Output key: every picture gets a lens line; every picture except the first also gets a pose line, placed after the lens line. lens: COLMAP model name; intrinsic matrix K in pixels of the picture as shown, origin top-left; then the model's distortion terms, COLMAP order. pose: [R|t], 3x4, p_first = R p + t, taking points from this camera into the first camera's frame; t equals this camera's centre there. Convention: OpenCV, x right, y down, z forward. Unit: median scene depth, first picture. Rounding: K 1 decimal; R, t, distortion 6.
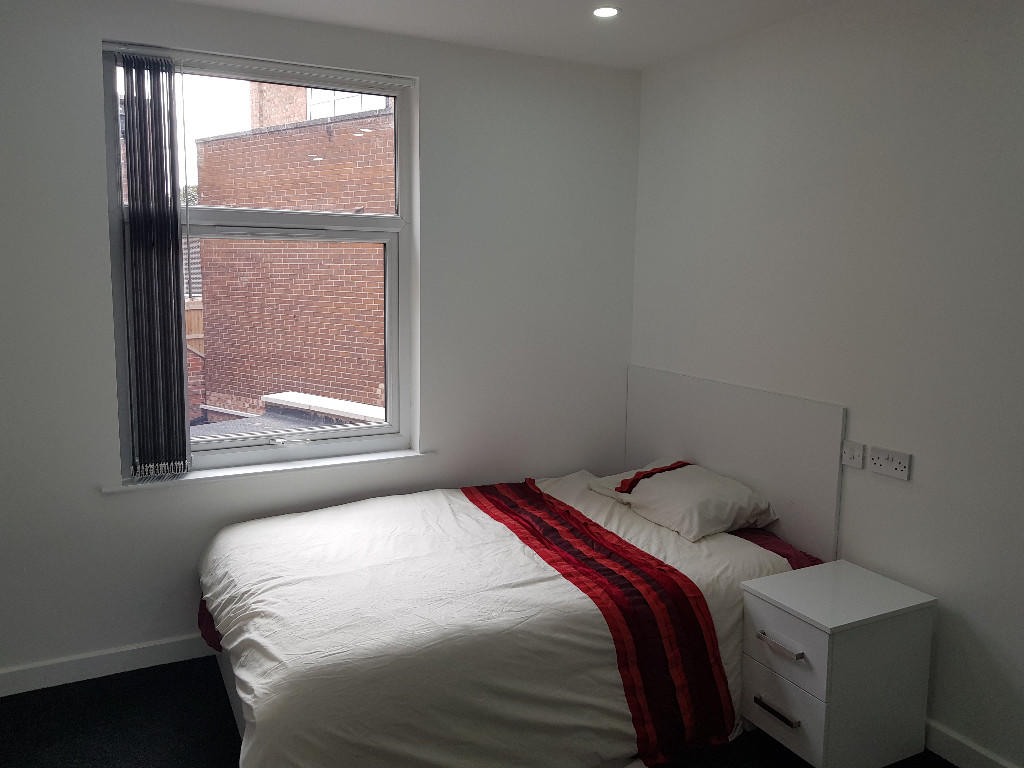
lens RADIAL K [[813.4, 0, 512.0], [0, 813.4, 384.0], [0, 0, 1]] dist [0.035821, -0.117525]
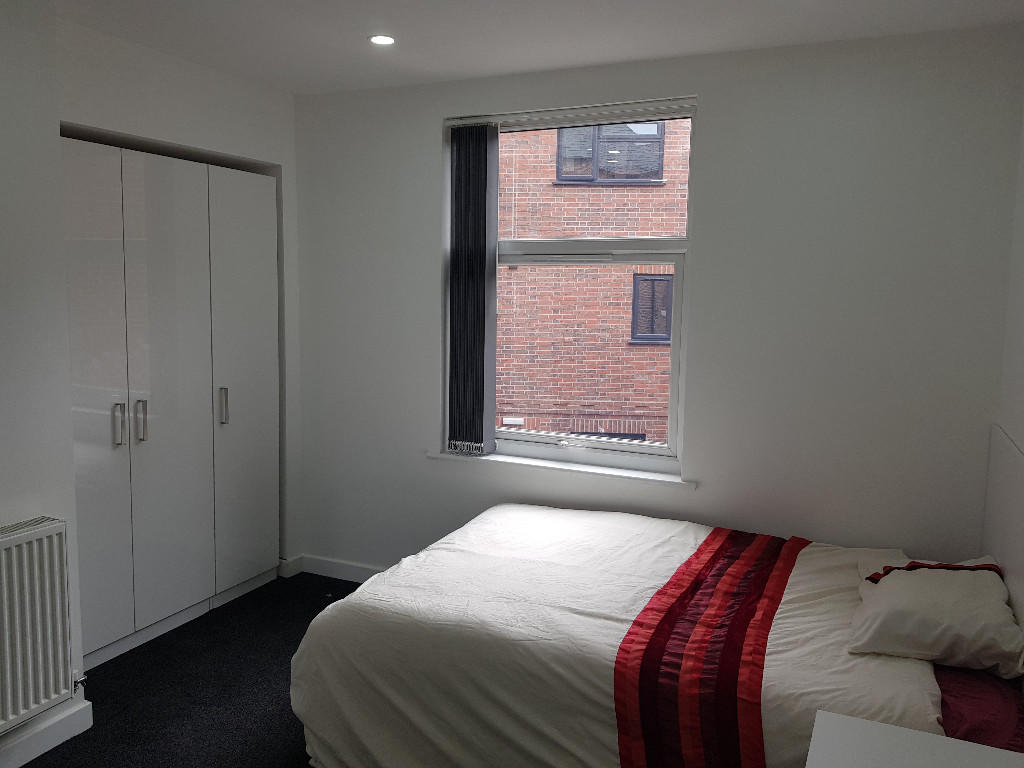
lens RADIAL K [[813.4, 0, 512.0], [0, 813.4, 384.0], [0, 0, 1]] dist [0.035821, -0.117525]
pose [[0.615726, 0.100615, -0.781510, 0.620822], [-0.126257, 0.991597, 0.028189, -0.038870], [0.777779, 0.081315, 0.623255, 0.269068]]
